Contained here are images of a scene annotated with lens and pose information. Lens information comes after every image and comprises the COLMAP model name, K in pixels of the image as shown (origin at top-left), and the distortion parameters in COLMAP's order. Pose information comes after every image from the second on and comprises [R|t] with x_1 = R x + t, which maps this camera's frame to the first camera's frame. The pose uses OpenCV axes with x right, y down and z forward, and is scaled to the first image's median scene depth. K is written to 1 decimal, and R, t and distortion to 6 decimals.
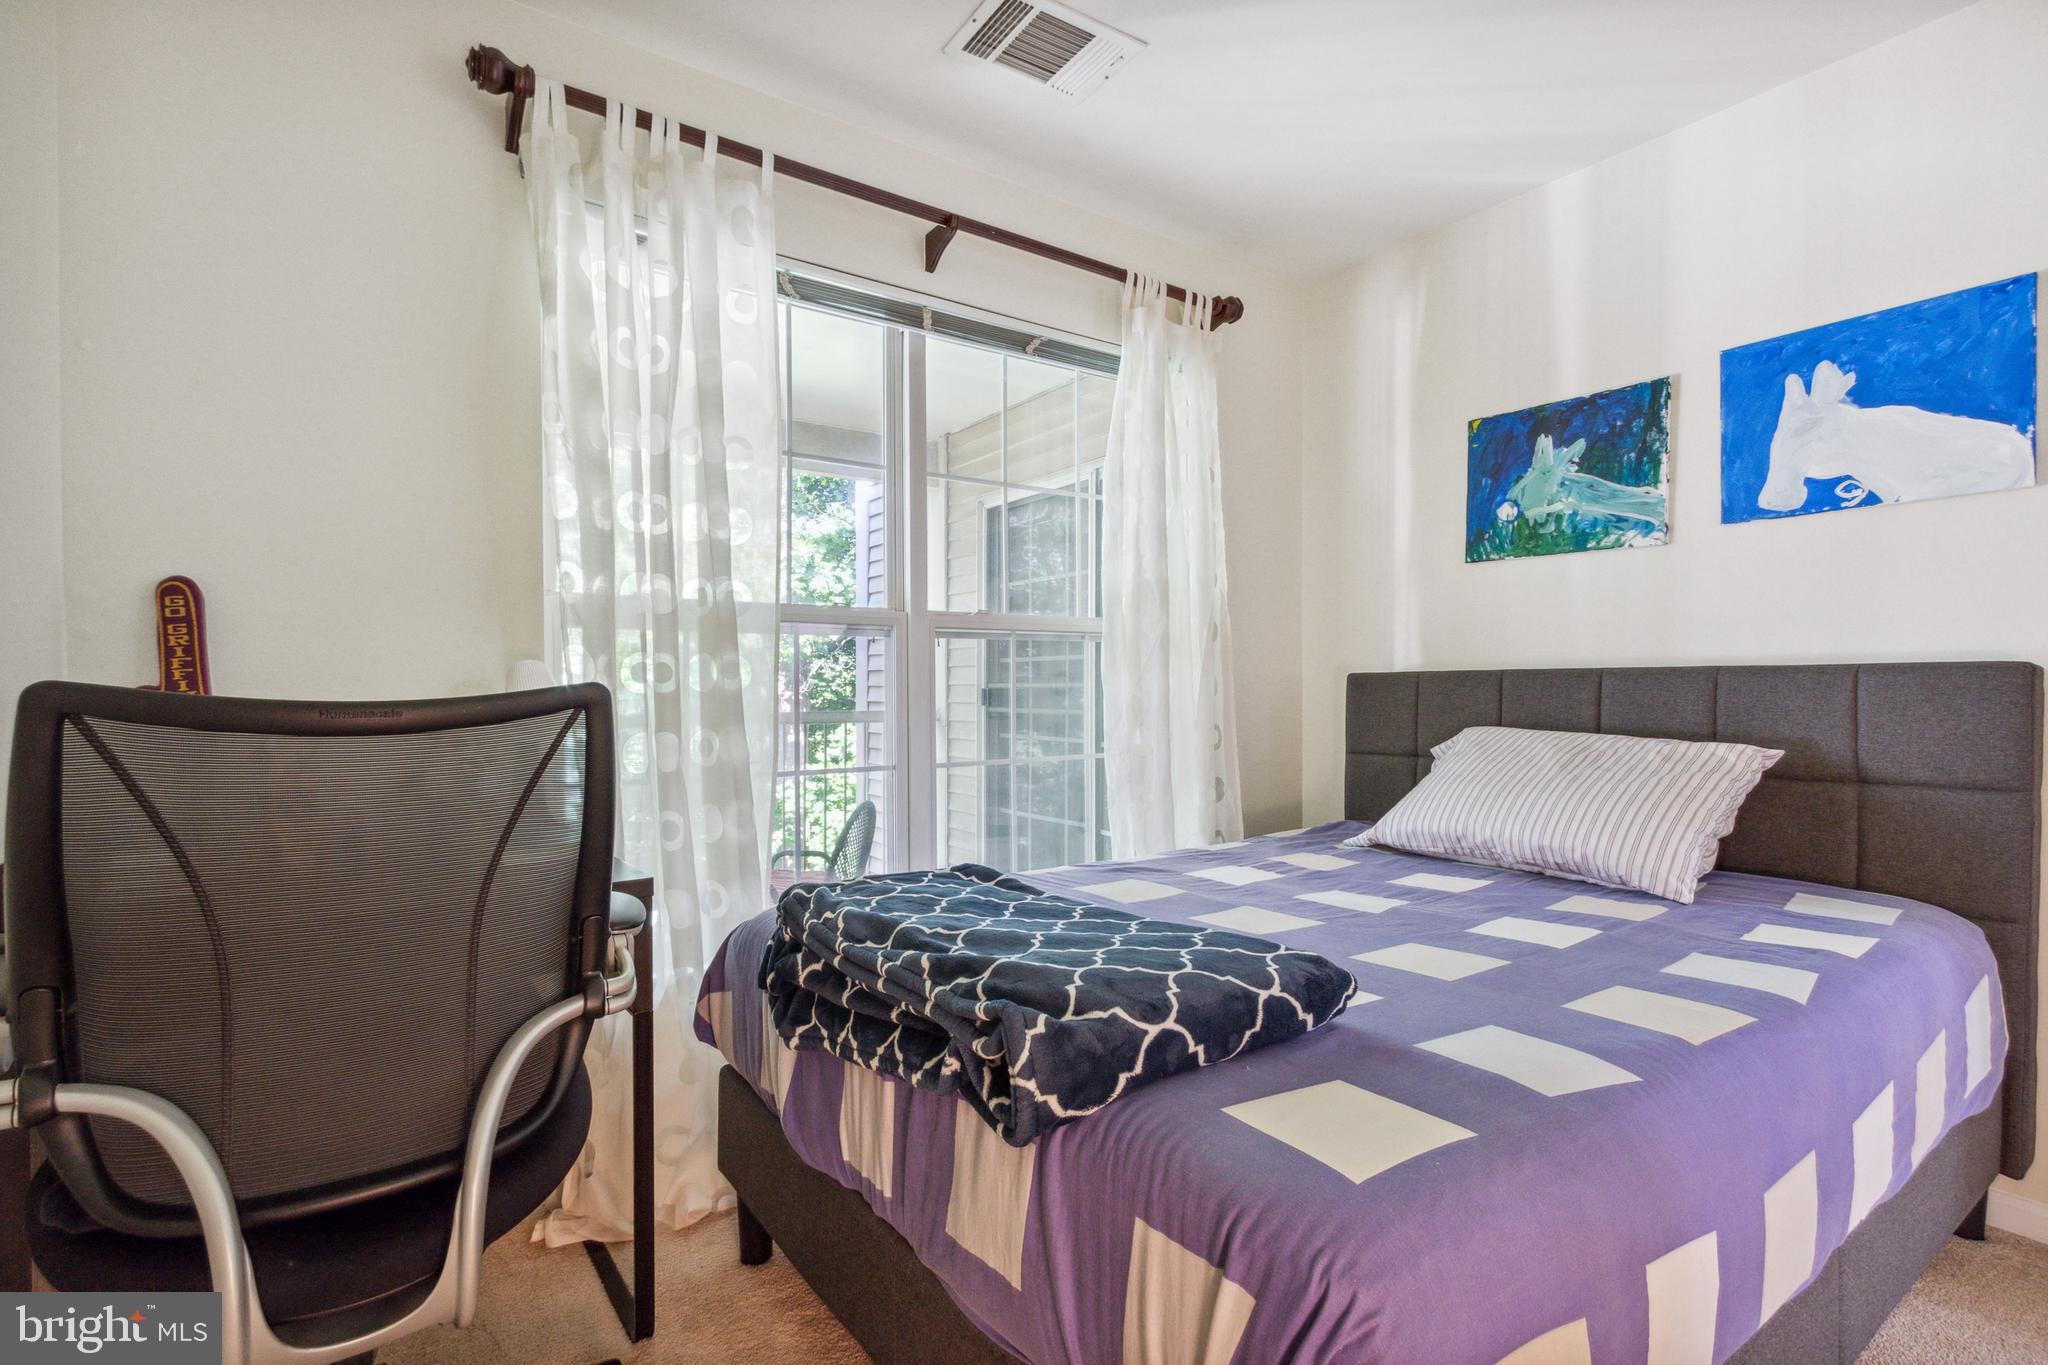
lens RADIAL K [[950.4, 0, 1015.2], [0, 950.4, 709.4], [0, 0, 1]] dist [-0.001212, -0.000284]
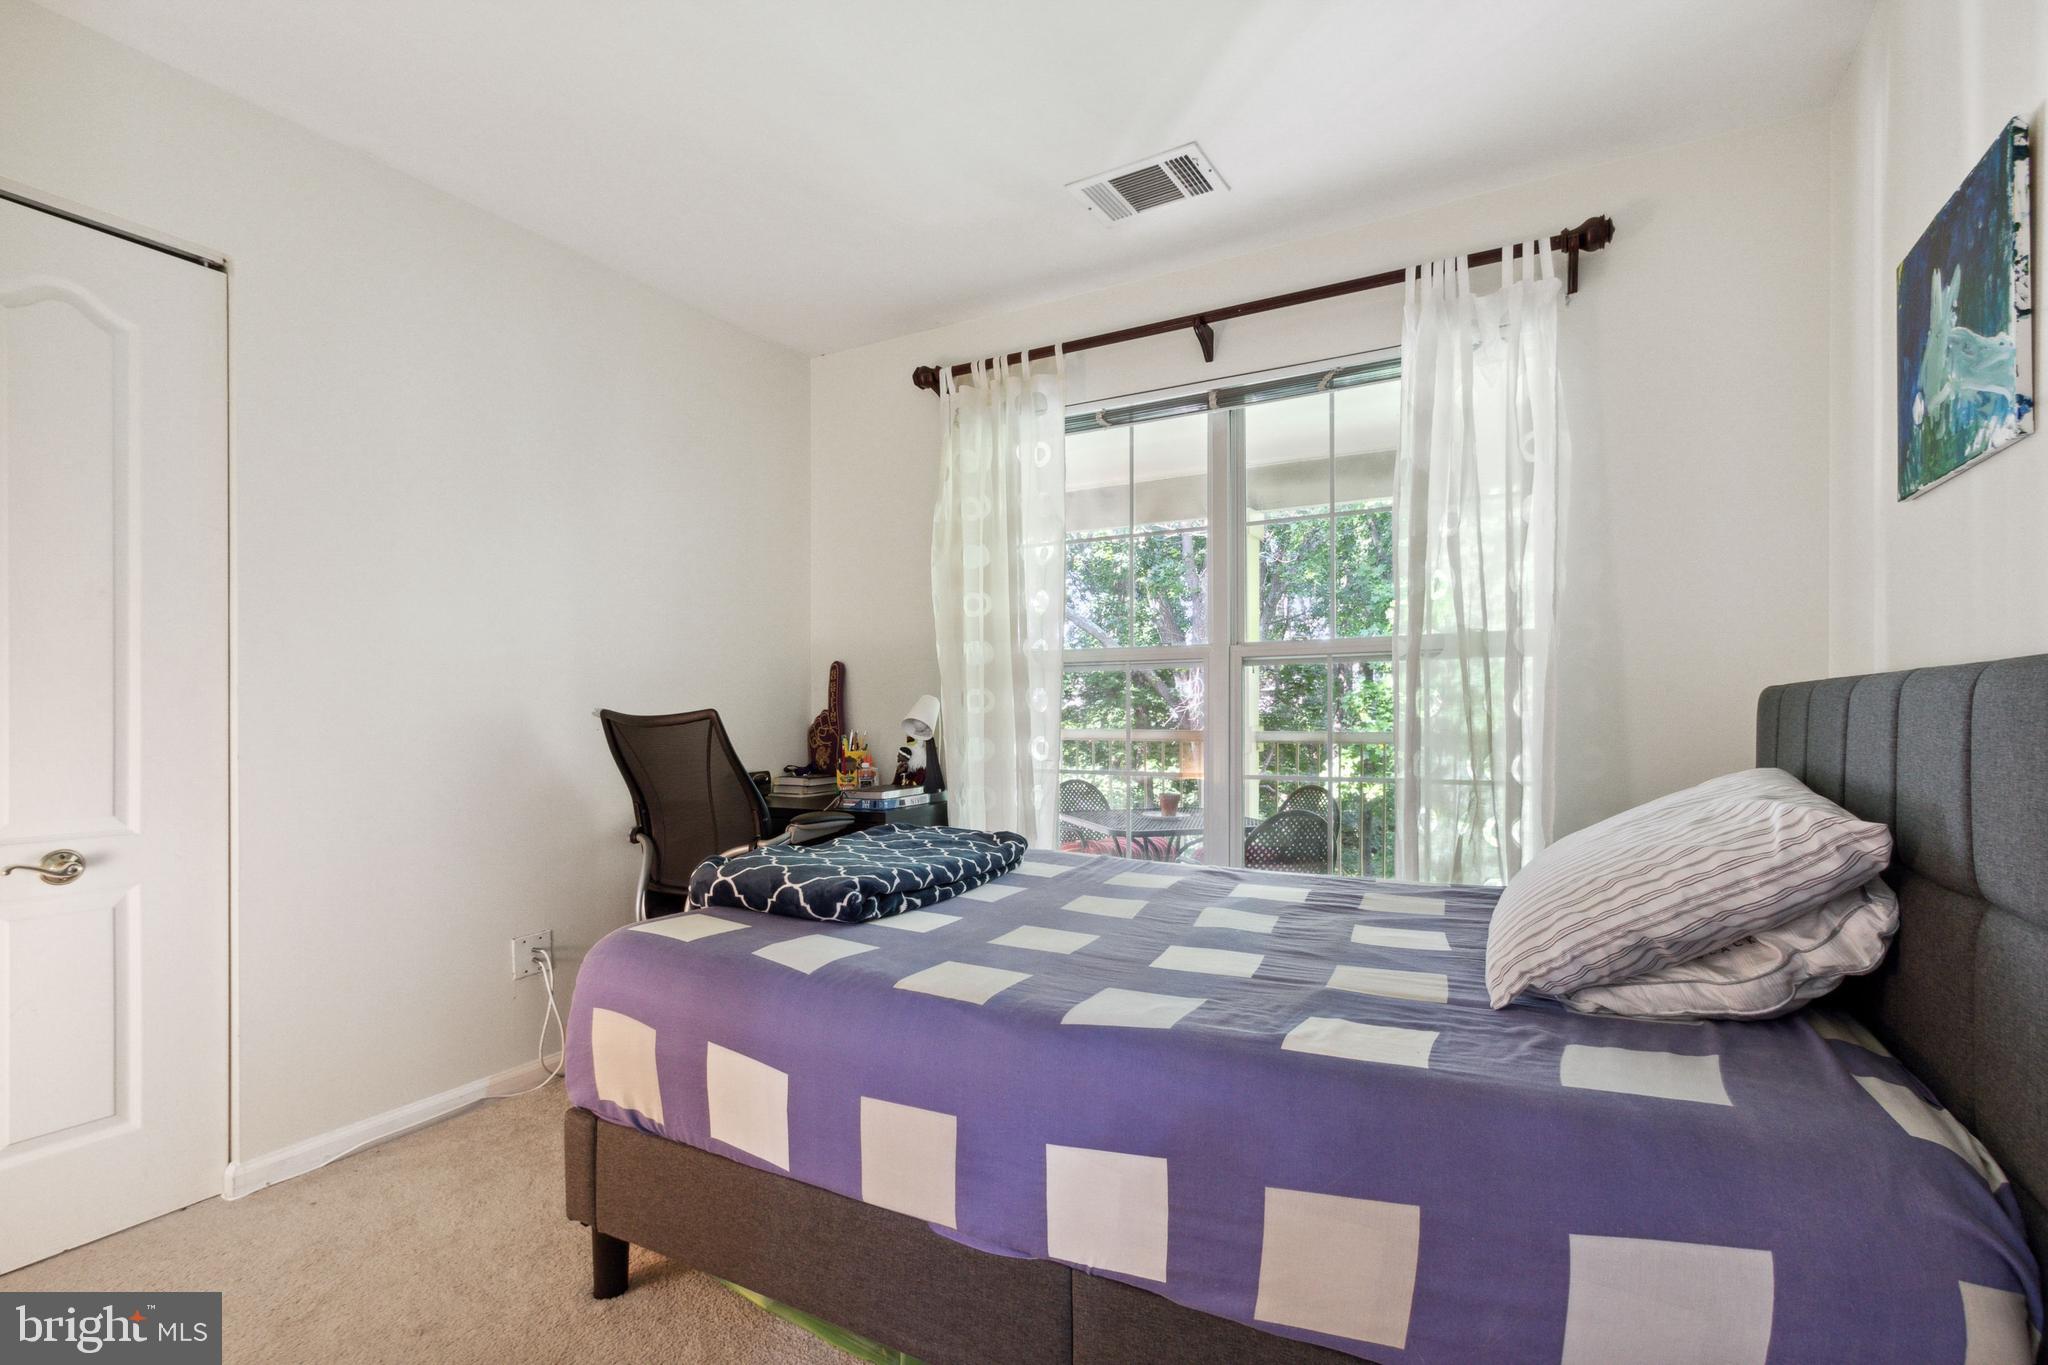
lens RADIAL K [[950.4, 0, 1015.2], [0, 950.4, 709.4], [0, 0, 1]] dist [-0.001212, -0.000284]
pose [[0.428314, 0.000626, -0.903630, 0.866869], [-0.014211, 0.999881, -0.006044, -0.014464], [0.903518, 0.015430, 0.428271, 0.275506]]
